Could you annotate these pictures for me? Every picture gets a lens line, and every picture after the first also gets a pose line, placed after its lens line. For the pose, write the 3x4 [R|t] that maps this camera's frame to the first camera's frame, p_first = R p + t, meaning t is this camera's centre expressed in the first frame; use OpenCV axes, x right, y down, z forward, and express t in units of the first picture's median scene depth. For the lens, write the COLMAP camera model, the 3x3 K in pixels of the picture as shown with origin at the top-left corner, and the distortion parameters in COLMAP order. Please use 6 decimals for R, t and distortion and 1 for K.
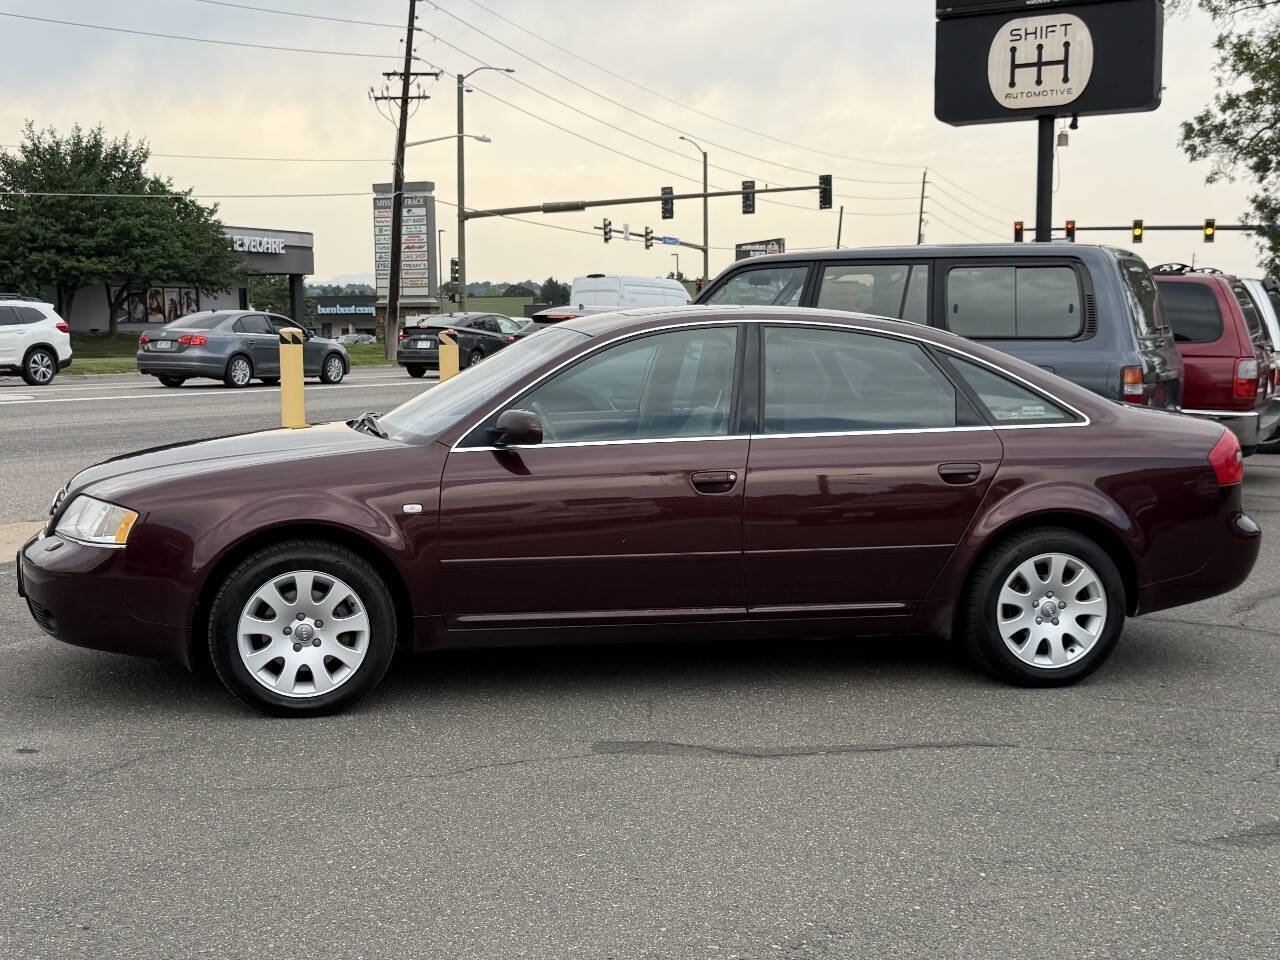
lens RADIAL K [[1569.0, 0, 638.5], [0, 1569.0, 485.0], [0, 0, 1]] dist [0.200278, -0.464490]
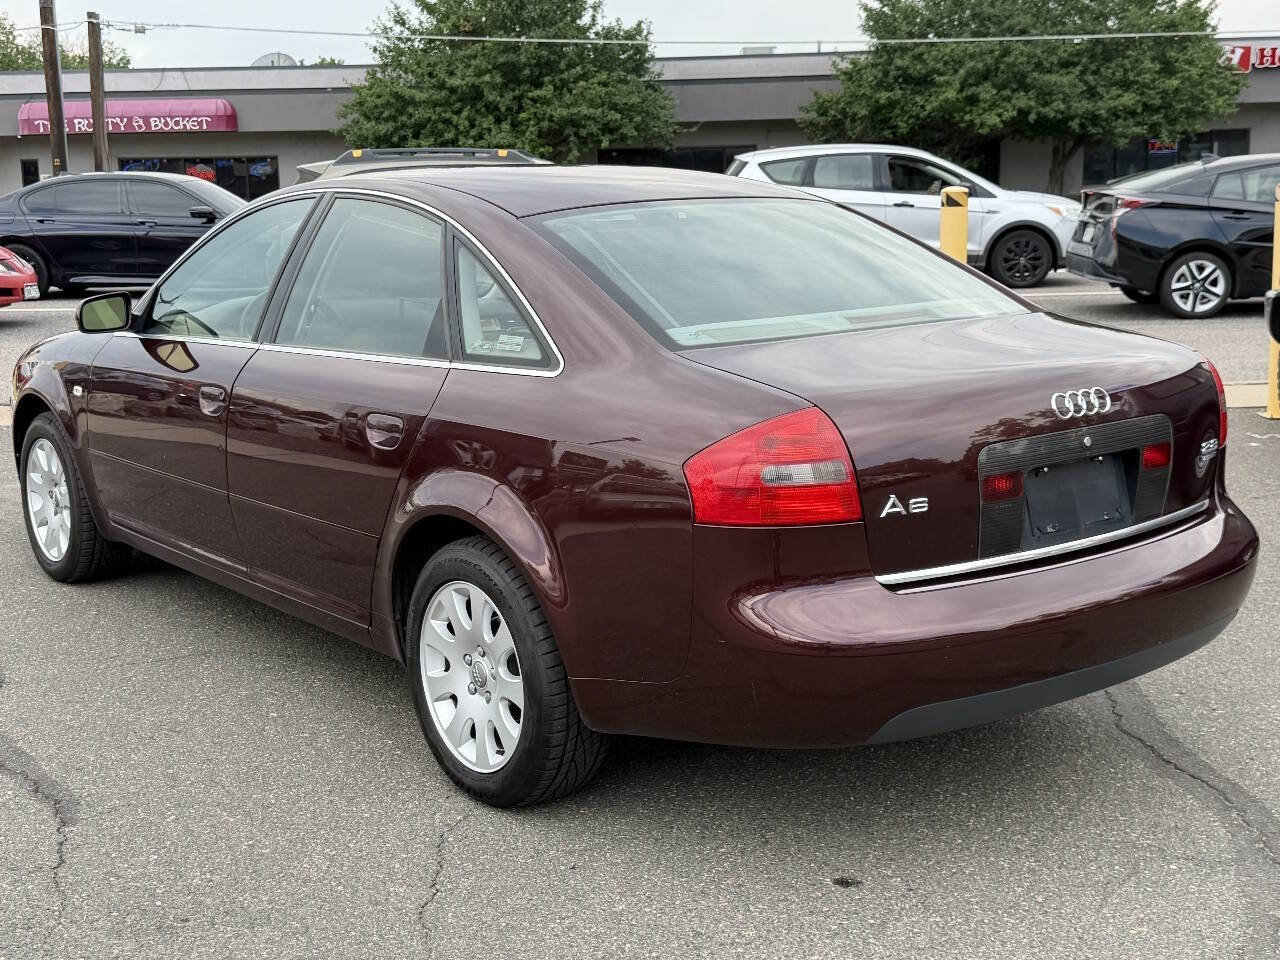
lens RADIAL K [[1569.0, 0, 638.5], [0, 1569.0, 485.0], [0, 0, 1]] dist [0.200278, -0.464490]
pose [[0.447810, 0.155409, -0.880519, 0.468158], [-0.070292, 0.987850, 0.138604, -0.046631], [0.891362, -0.000174, 0.453293, 0.457701]]
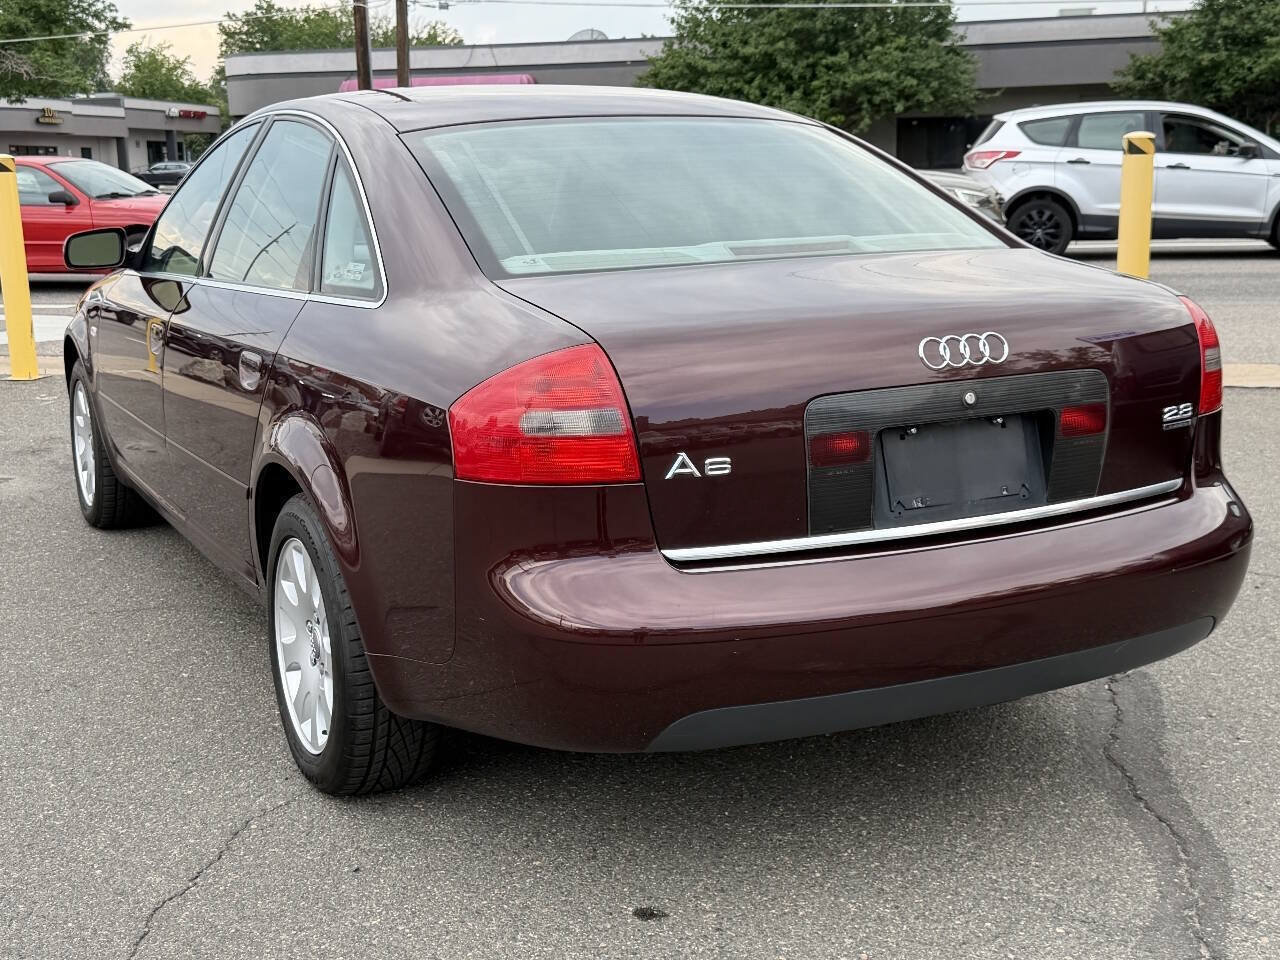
lens RADIAL K [[1576.1, 0, 633.8], [0, 1576.1, 480.5], [0, 0, 1]] dist [0.205482, -0.541586]
pose [[0.262252, 0.179494, -0.948159, 0.459851], [-0.077911, 0.983280, 0.164593, -0.042596], [0.961849, 0.030707, 0.271852, 0.557429]]
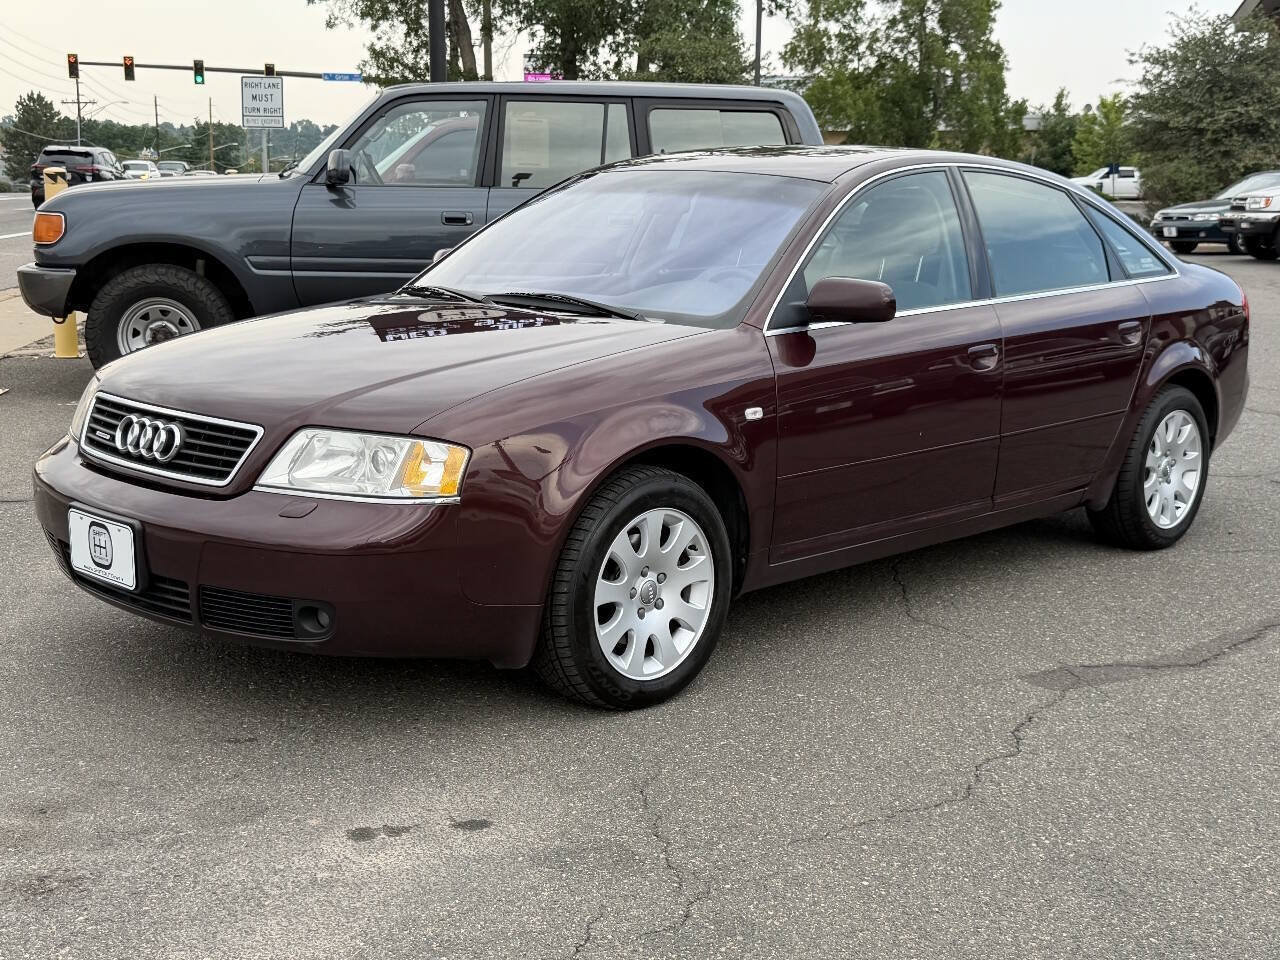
lens RADIAL K [[1569.0, 0, 638.5], [0, 1569.0, 485.0], [0, 0, 1]] dist [0.200278, -0.464490]
pose [[0.833724, -0.097067, 0.543583, -0.320887], [0.044711, 0.993063, 0.108755, -0.018984], [-0.550368, -0.066368, 0.832280, 0.210283]]
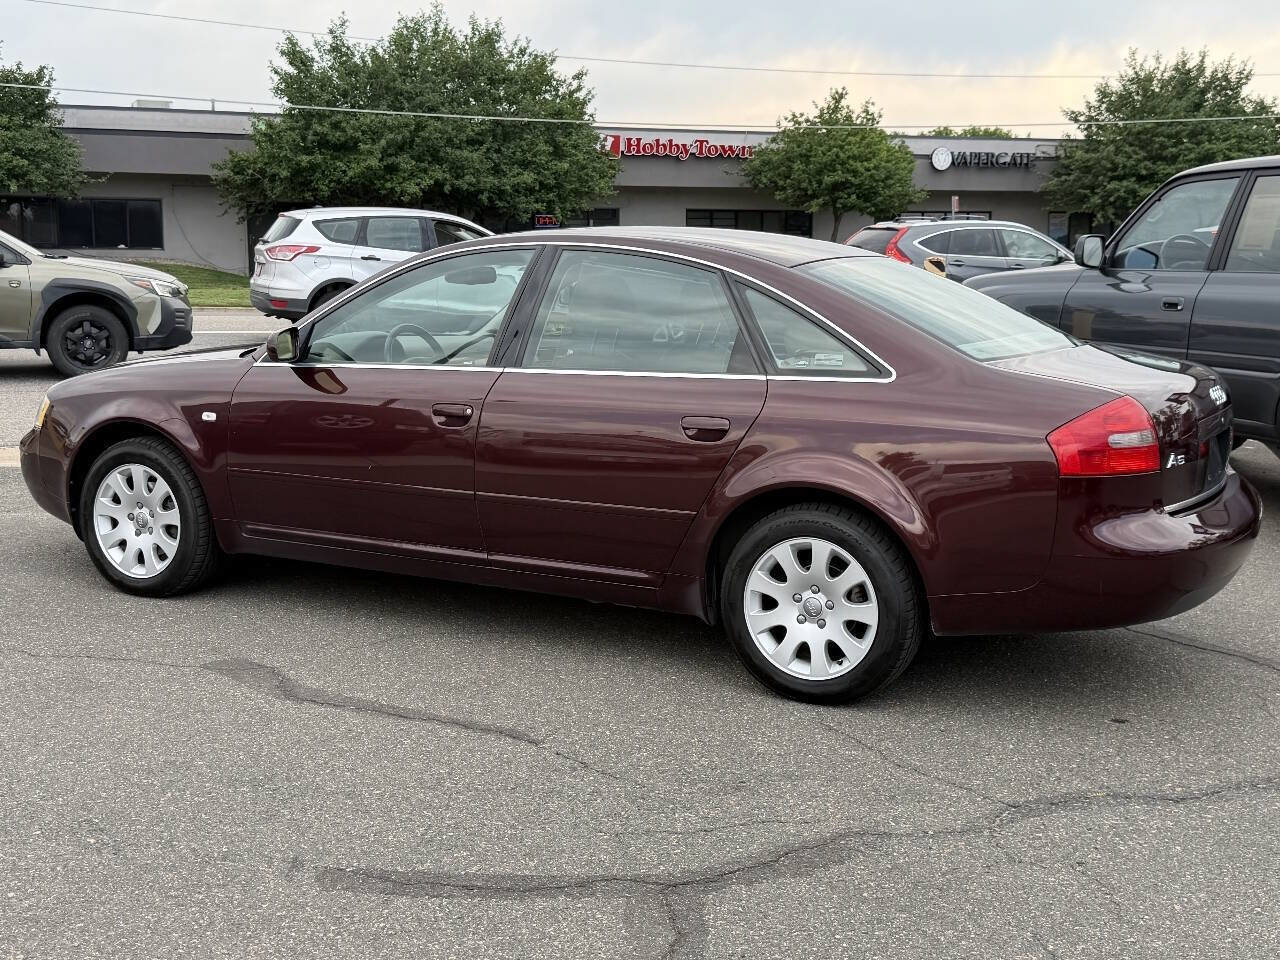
lens RADIAL K [[1569.0, 0, 638.5], [0, 1569.0, 485.0], [0, 0, 1]] dist [0.200278, -0.464490]
pose [[0.761912, 0.102885, -0.639456, 0.406889], [-0.074745, 0.994673, 0.070979, -0.019565], [0.643353, -0.006284, 0.765544, 0.193742]]
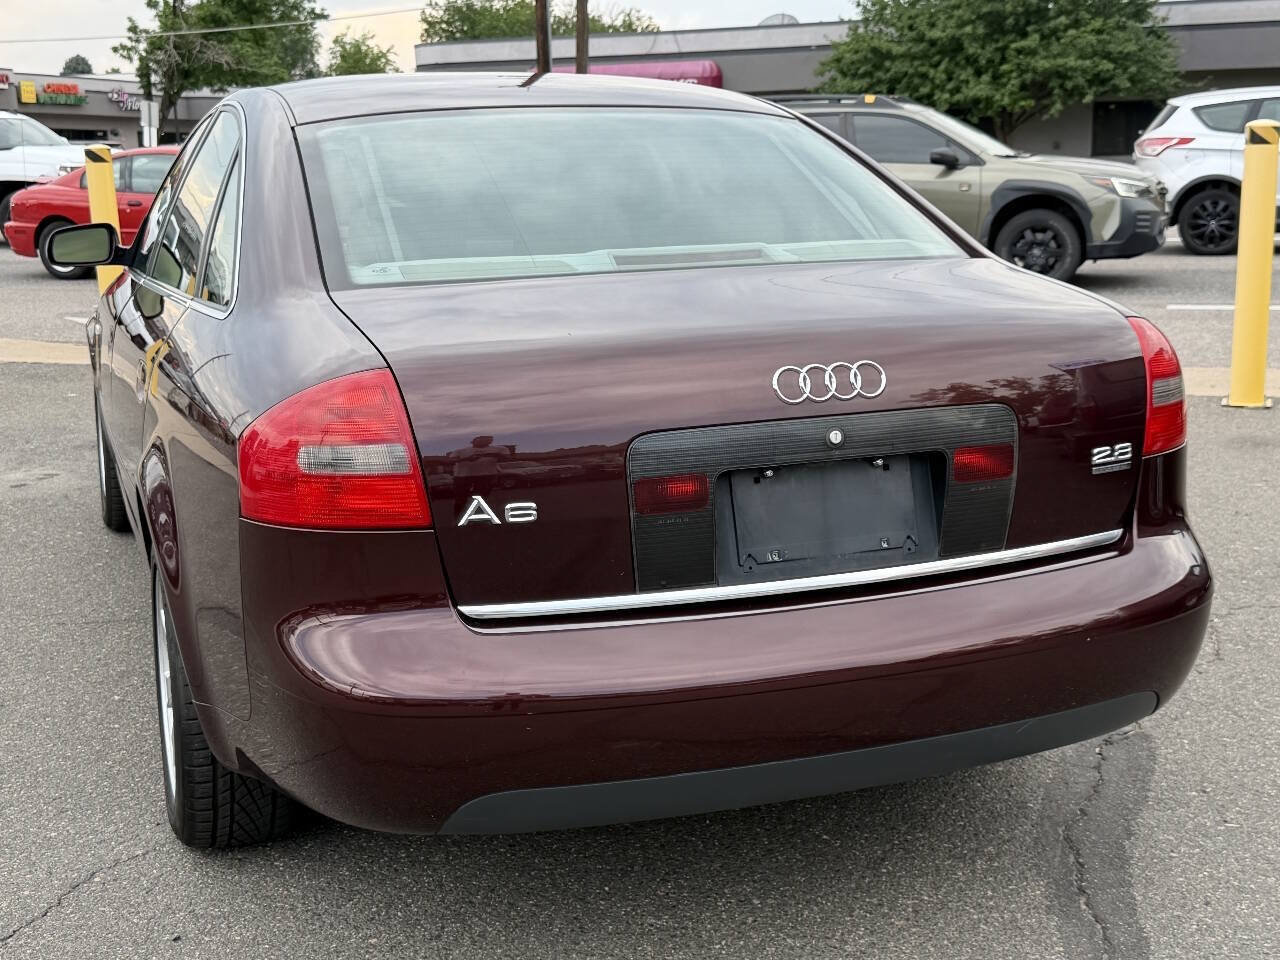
lens RADIAL K [[1586.4, 0, 652.6], [0, 1586.4, 483.4], [0, 0, 1]] dist [0.161605, -0.409543]
pose [[0.156097, 0.192519, -0.968798, 0.441169], [-0.080576, 0.980034, 0.181769, -0.049502], [0.984450, 0.049688, 0.168493, 0.615824]]
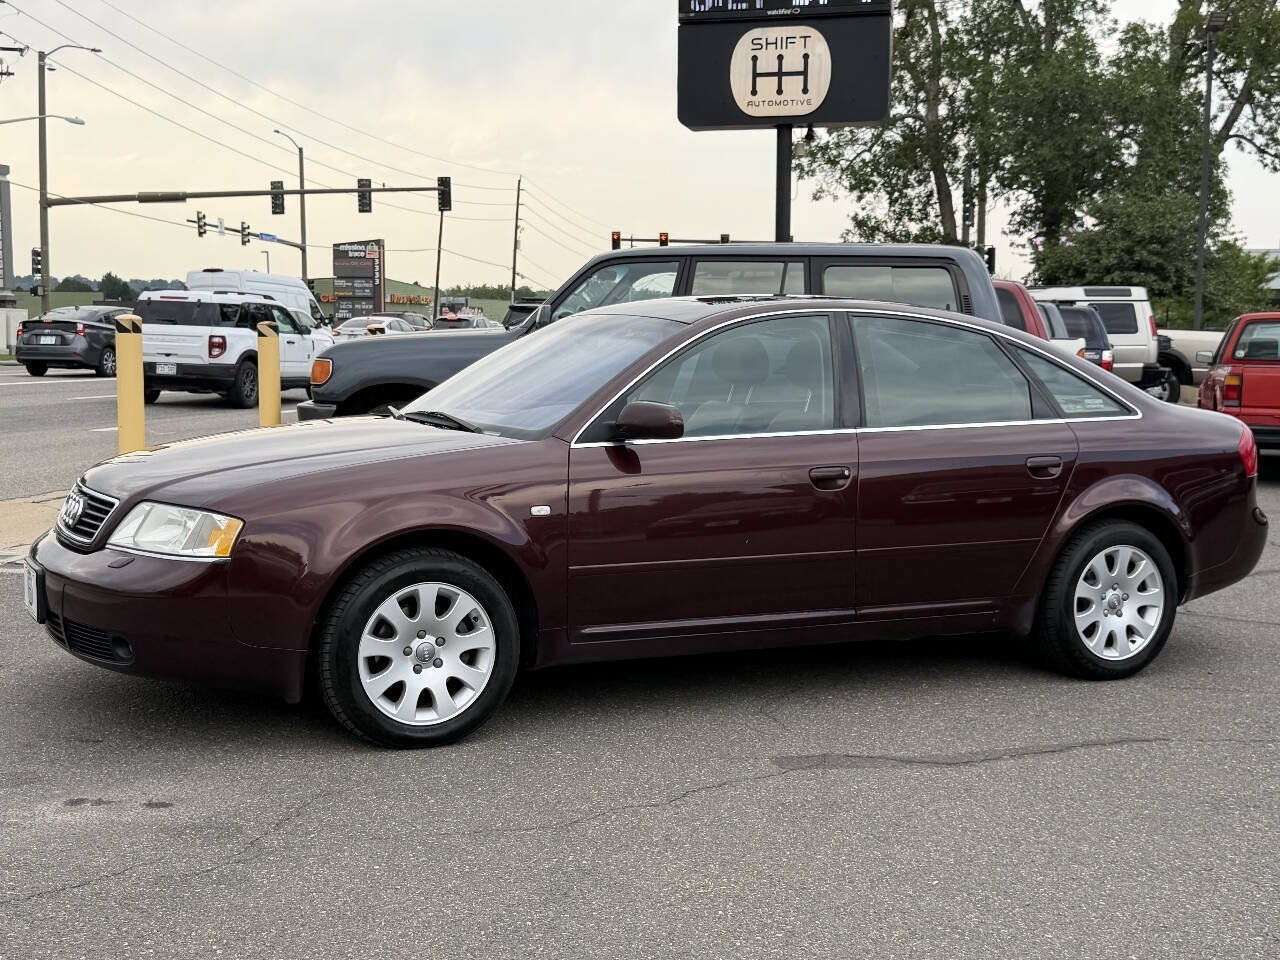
lens RADIAL K [[1569.0, 0, 638.5], [0, 1569.0, 485.0], [0, 0, 1]] dist [0.200278, -0.464490]
pose [[0.966789, -0.012501, 0.255270, -0.169239], [0.013095, 0.999914, -0.000626, 0.000775], [-0.255240, 0.003948, 0.966870, 0.059552]]
